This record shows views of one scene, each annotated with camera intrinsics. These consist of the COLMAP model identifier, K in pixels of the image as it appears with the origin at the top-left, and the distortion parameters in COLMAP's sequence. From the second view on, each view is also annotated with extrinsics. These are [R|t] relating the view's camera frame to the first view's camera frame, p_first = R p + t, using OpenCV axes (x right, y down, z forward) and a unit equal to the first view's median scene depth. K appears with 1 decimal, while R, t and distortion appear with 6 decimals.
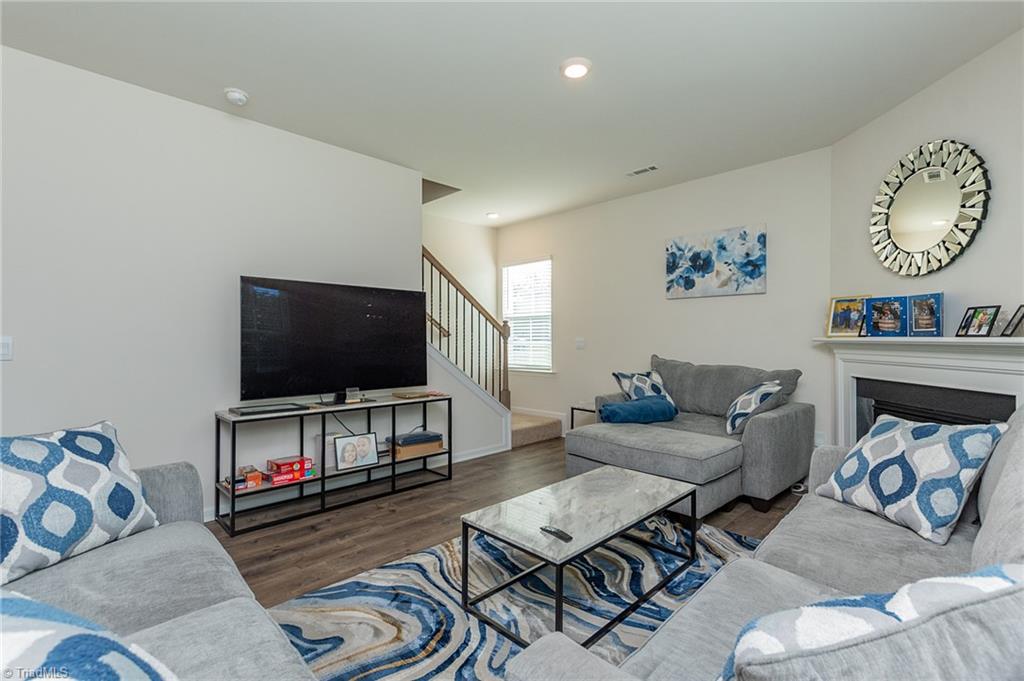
lens RADIAL K [[452.3, 0, 526.5], [0, 452.3, 344.5], [0, 0, 1]] dist [0.008352, -0.001967]
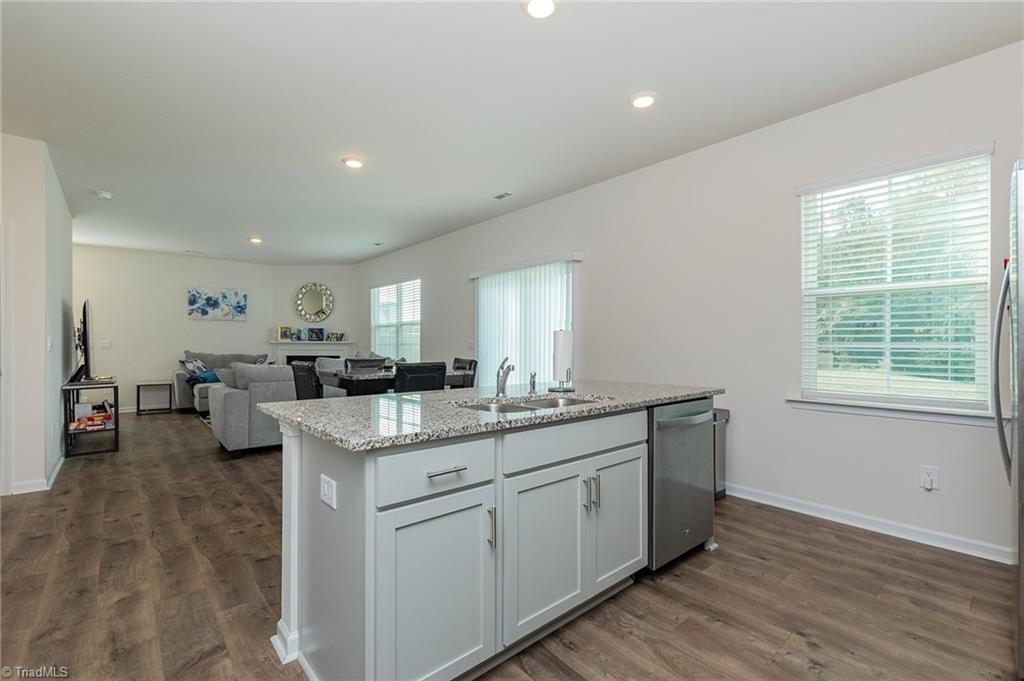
lens RADIAL K [[452.3, 0, 511.2], [0, 452.3, 351.1], [0, 0, 1]] dist [0.008352, -0.001967]
pose [[0.105984, -0.015827, 0.994242, -1.811246], [0.013013, 0.999810, 0.014528, 0.021265], [-0.994283, 0.011398, 0.106170, -0.616714]]
